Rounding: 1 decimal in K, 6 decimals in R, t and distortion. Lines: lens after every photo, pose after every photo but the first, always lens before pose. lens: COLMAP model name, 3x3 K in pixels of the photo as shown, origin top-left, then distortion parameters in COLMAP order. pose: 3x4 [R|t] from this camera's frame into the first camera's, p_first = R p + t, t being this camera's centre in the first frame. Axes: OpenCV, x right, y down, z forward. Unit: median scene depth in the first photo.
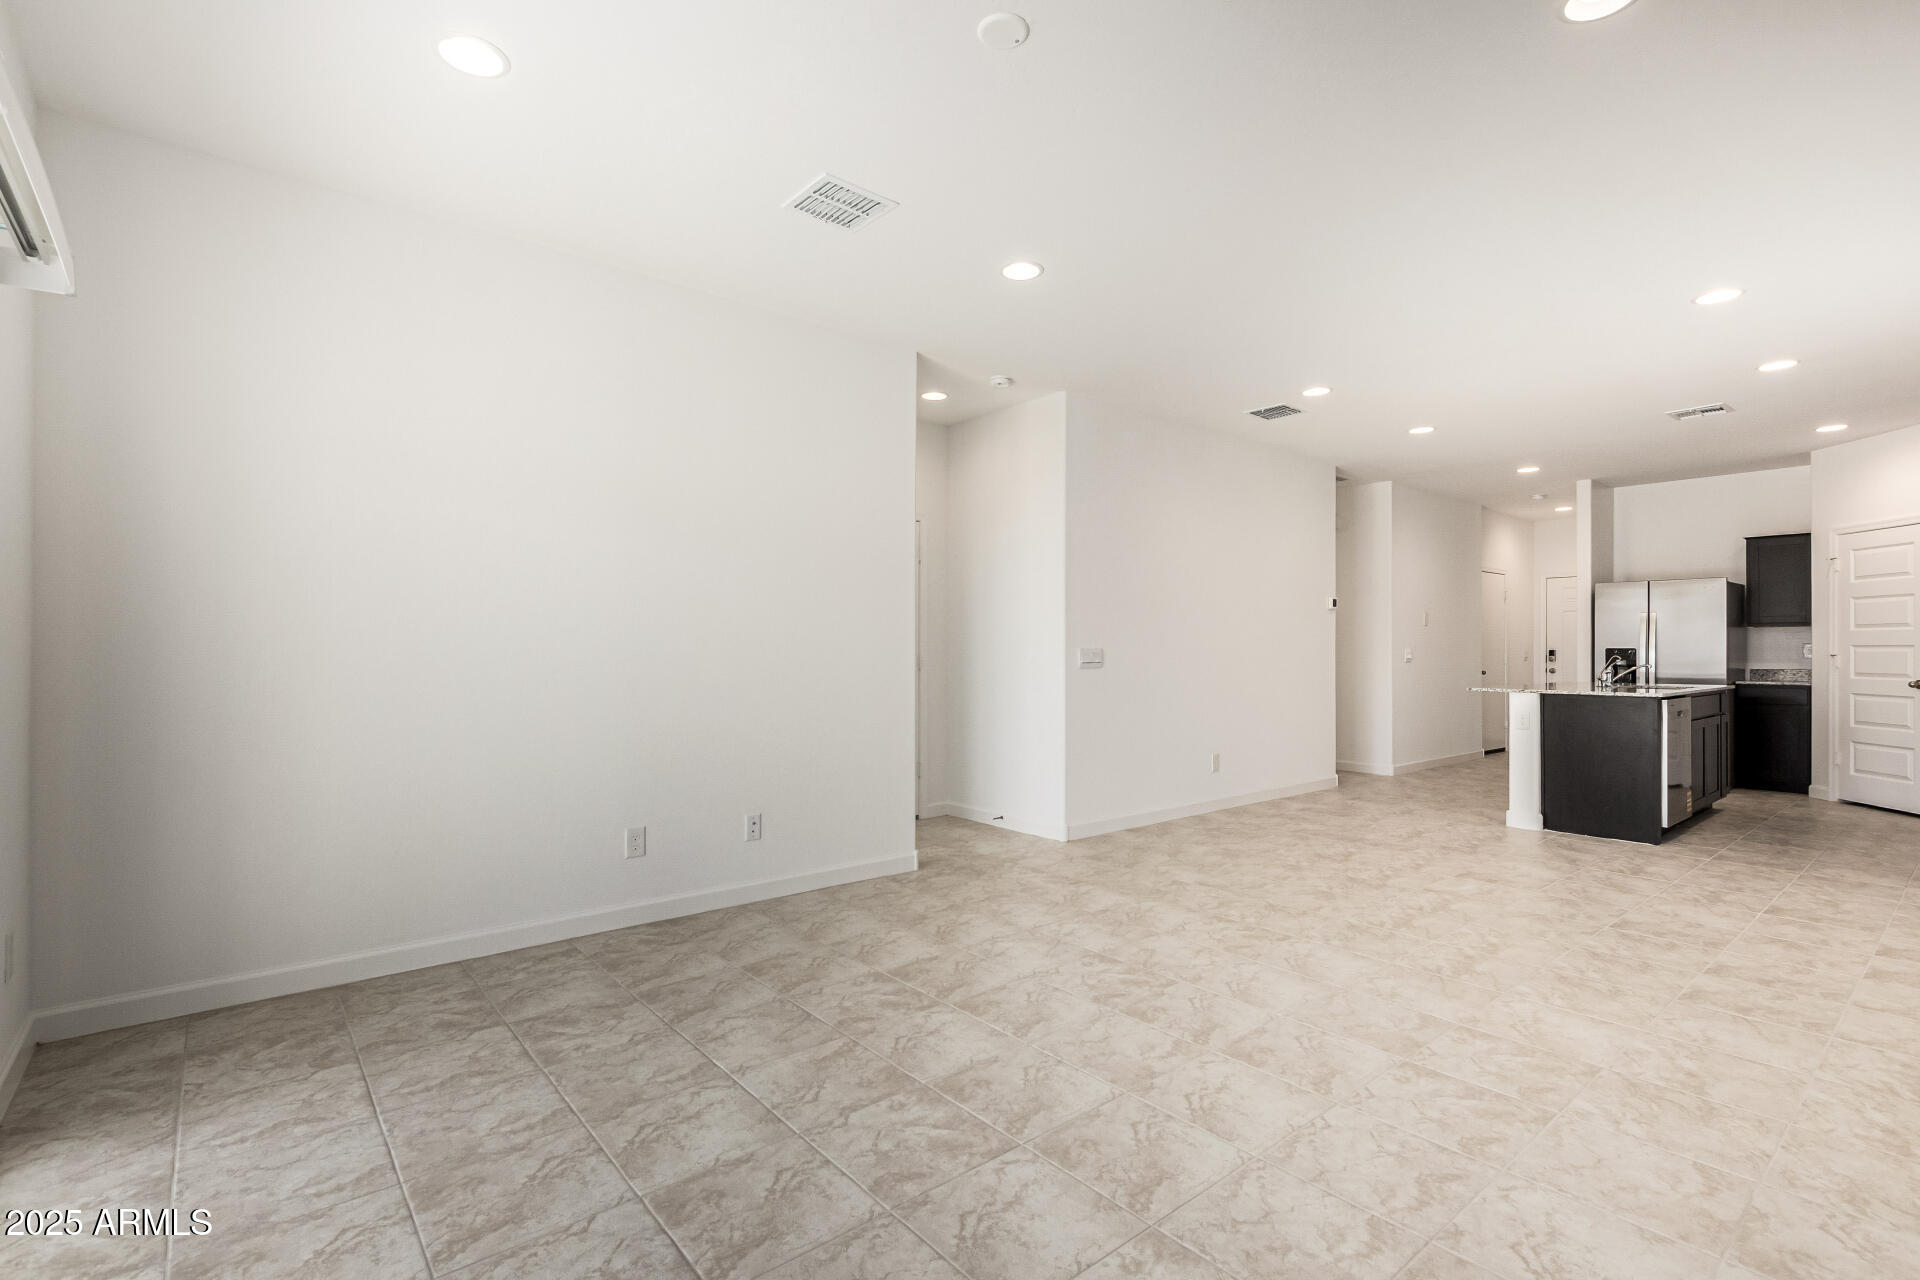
lens RADIAL K [[891.6, 0, 962.2], [0, 891.6, 640.0], [0, 0, 1]] dist [-0.001545, -0.003105]
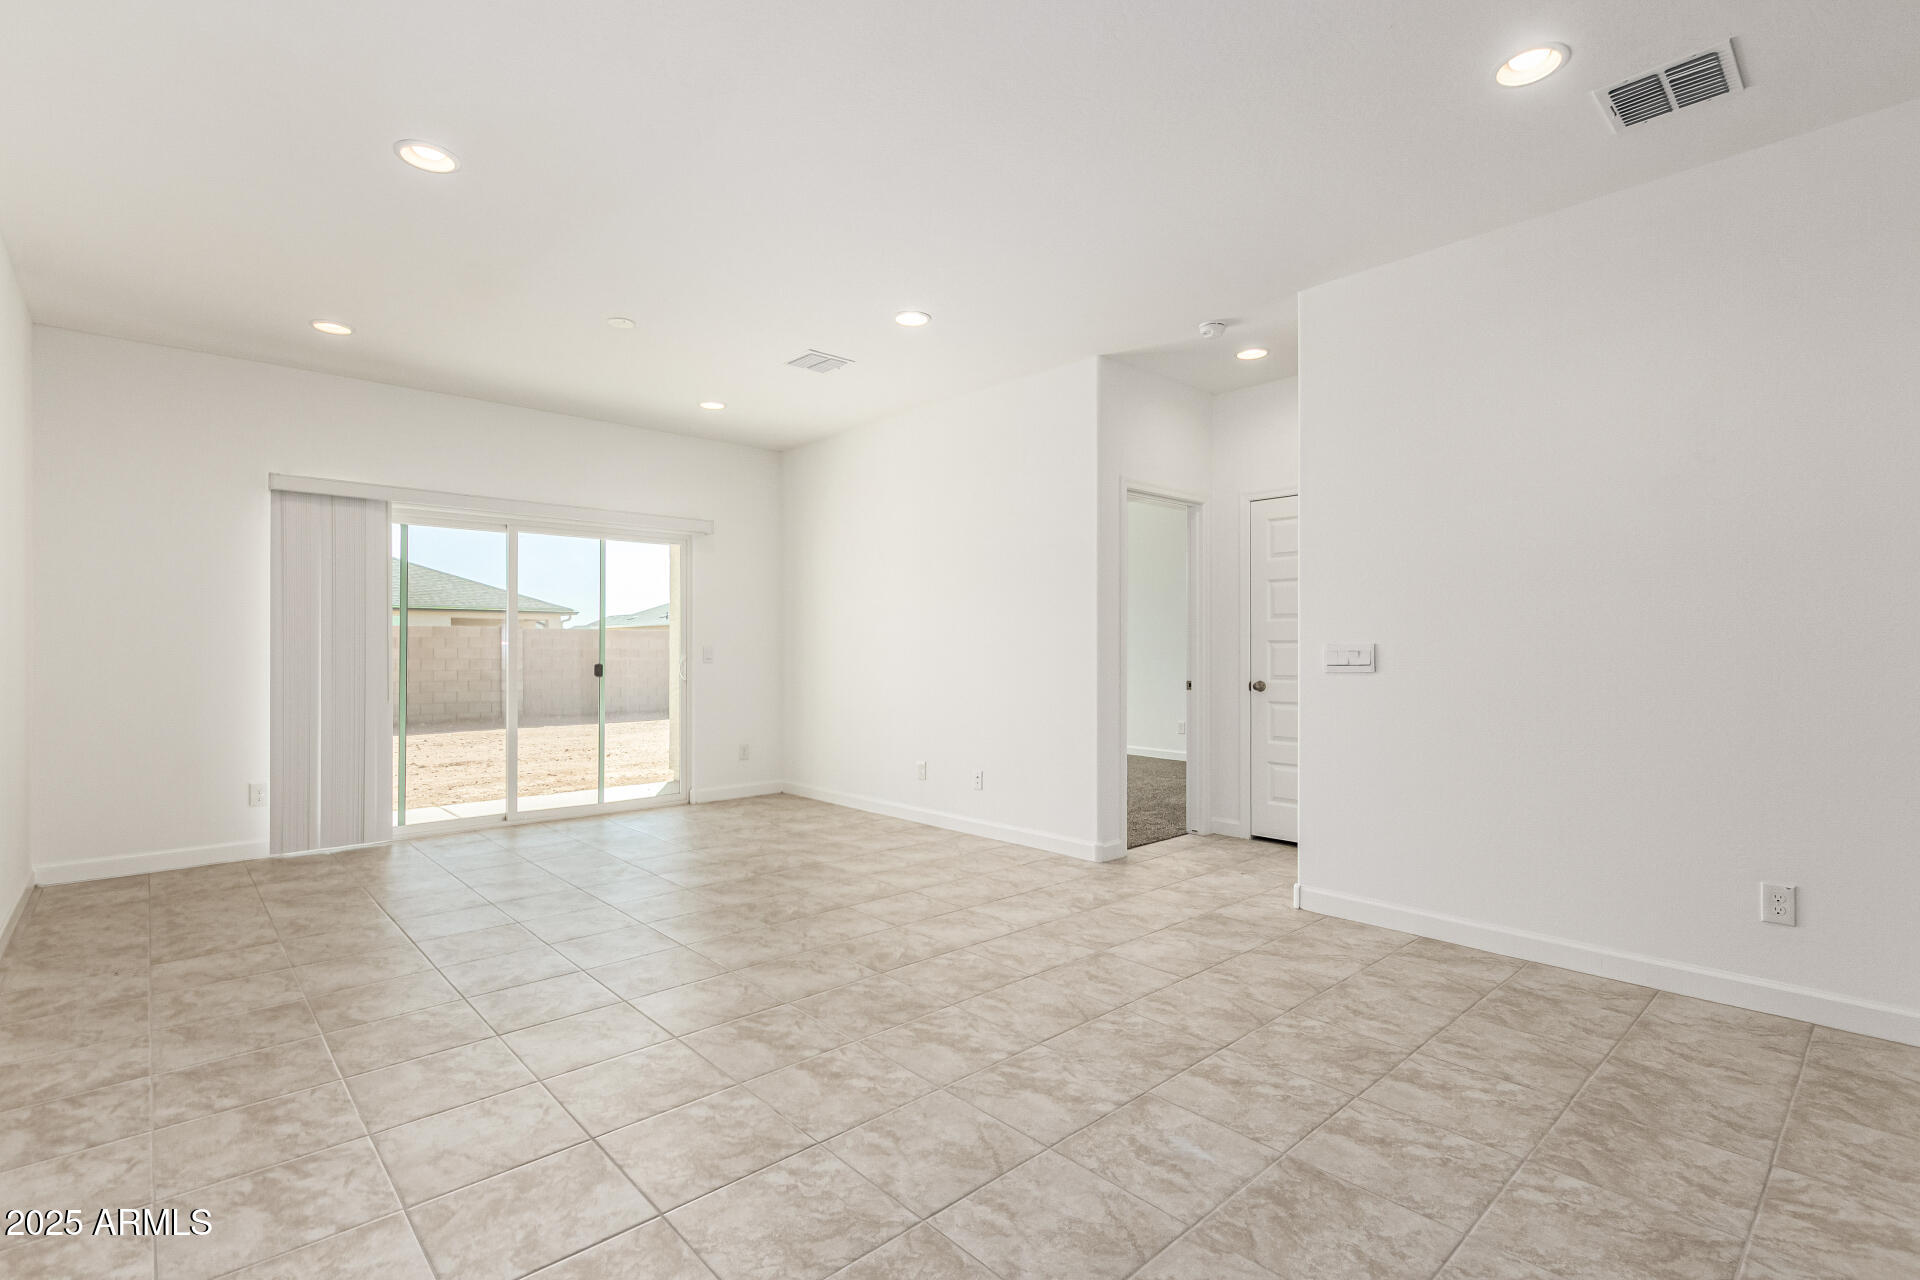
lens RADIAL K [[891.6, 0, 957.6], [0, 891.6, 645.5], [0, 0, 1]] dist [-0.001545, -0.003105]
pose [[0.044409, -0.003618, -0.999007, 1.282240], [0.012352, 0.999919, -0.003072, 0.014807], [0.998937, -0.012203, 0.044451, 1.064928]]
